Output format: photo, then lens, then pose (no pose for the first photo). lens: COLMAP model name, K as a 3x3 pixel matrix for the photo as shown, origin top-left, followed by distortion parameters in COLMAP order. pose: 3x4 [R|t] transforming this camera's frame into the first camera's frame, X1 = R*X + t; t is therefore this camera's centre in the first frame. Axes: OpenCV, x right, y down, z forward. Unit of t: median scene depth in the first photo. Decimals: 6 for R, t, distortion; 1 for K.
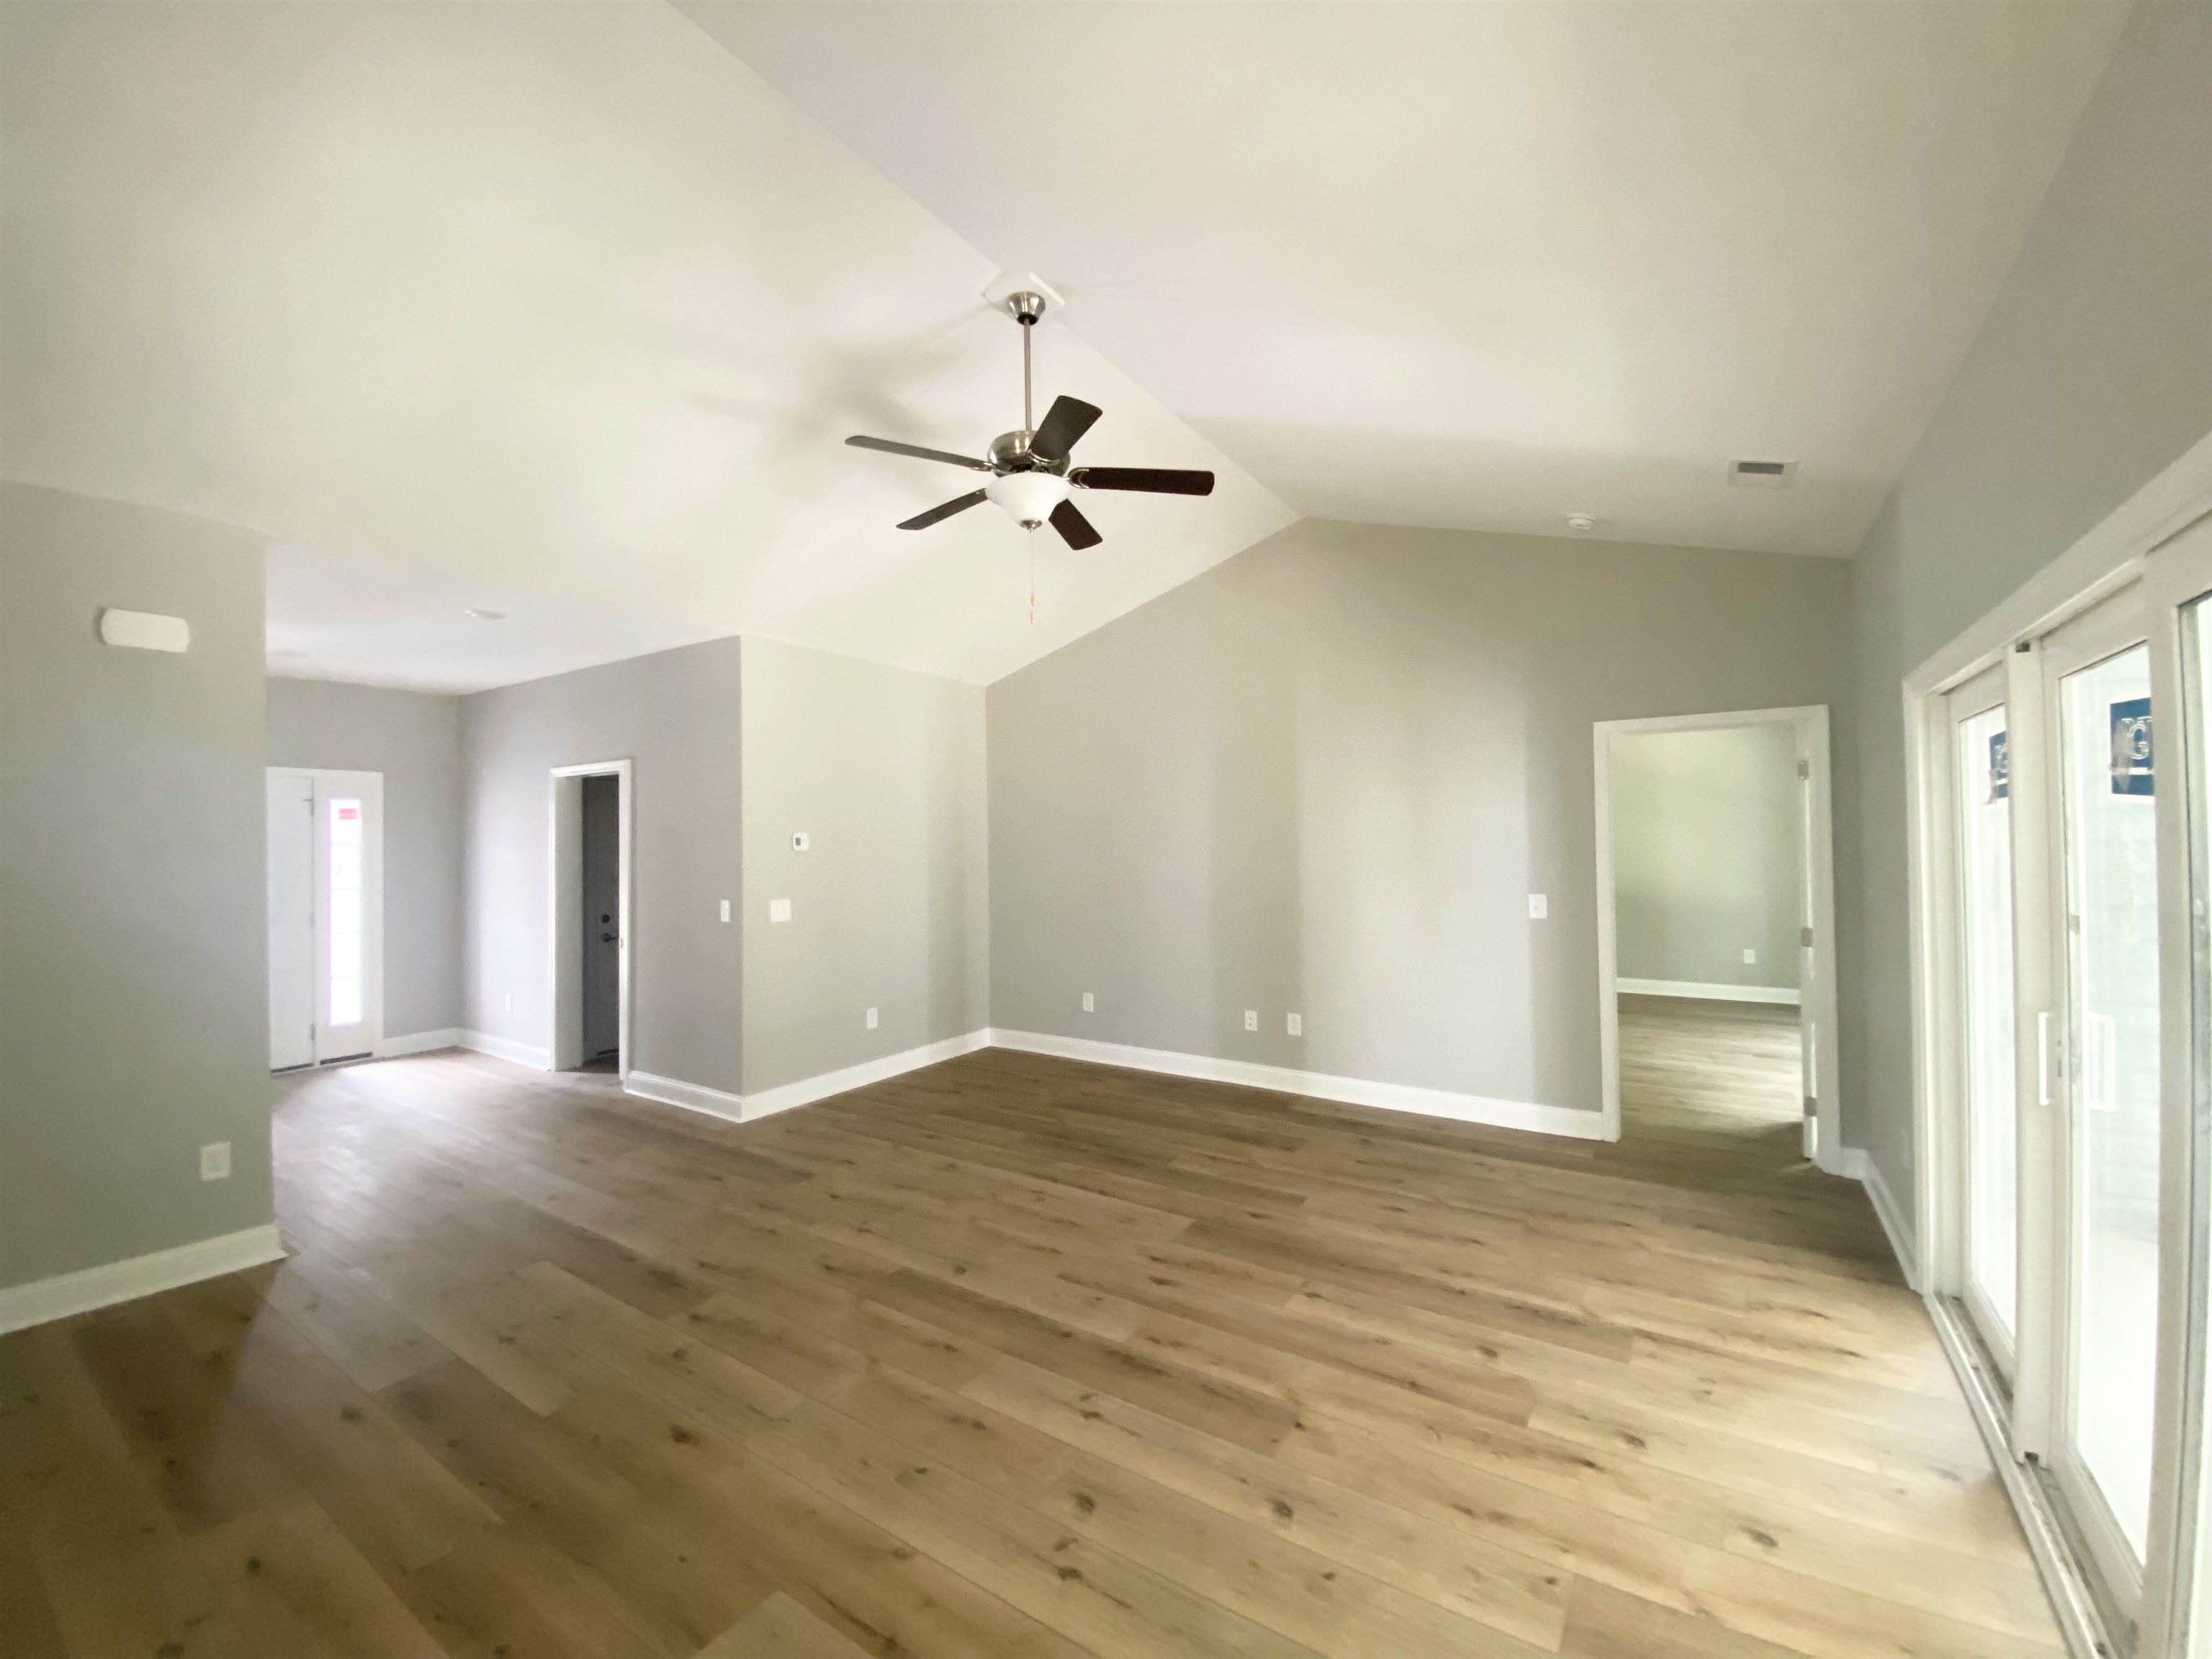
lens RADIAL K [[894.7, 0, 1106.8], [0, 894.7, 826.8], [0, 0, 1]] dist [0.013131, -0.014800]
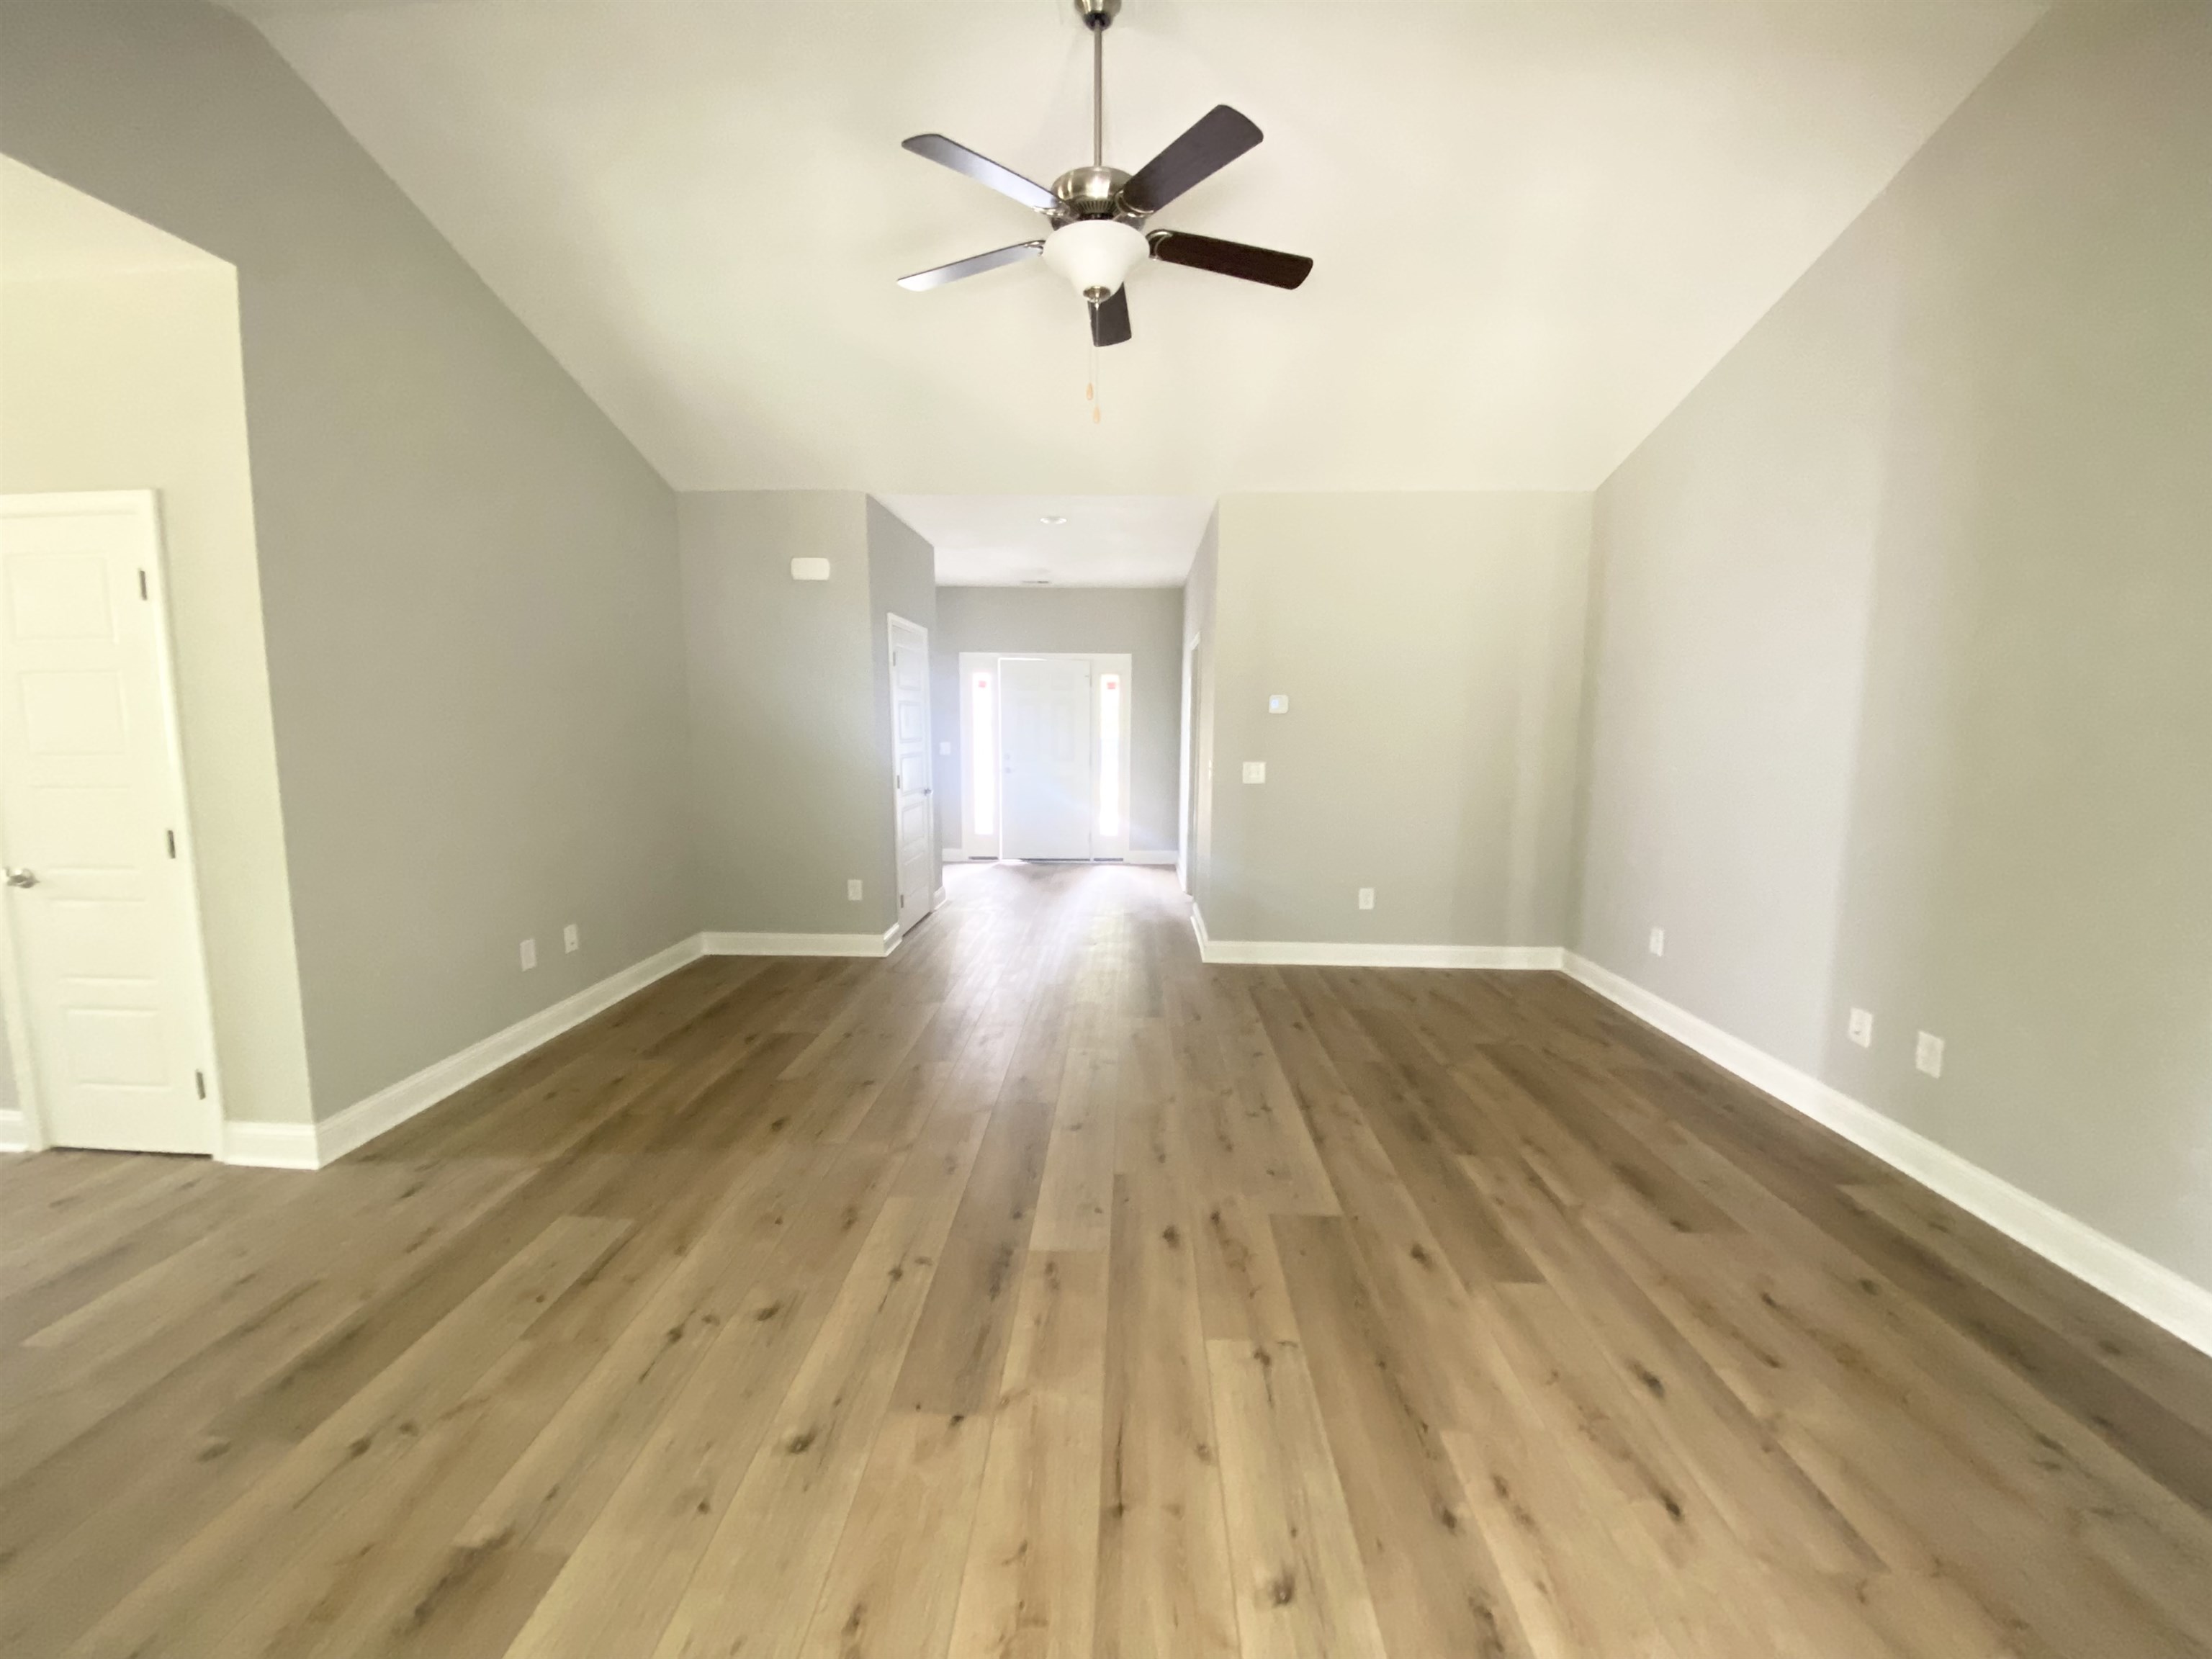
lens RADIAL K [[894.7, 0, 1105.1], [0, 894.7, 822.1], [0, 0, 1]] dist [0.013131, -0.014800]
pose [[0.528639, 0.113740, -0.841192, 0.680712], [-0.004319, 0.991330, 0.131326, 0.027682], [0.848836, -0.065791, 0.524547, 0.553986]]
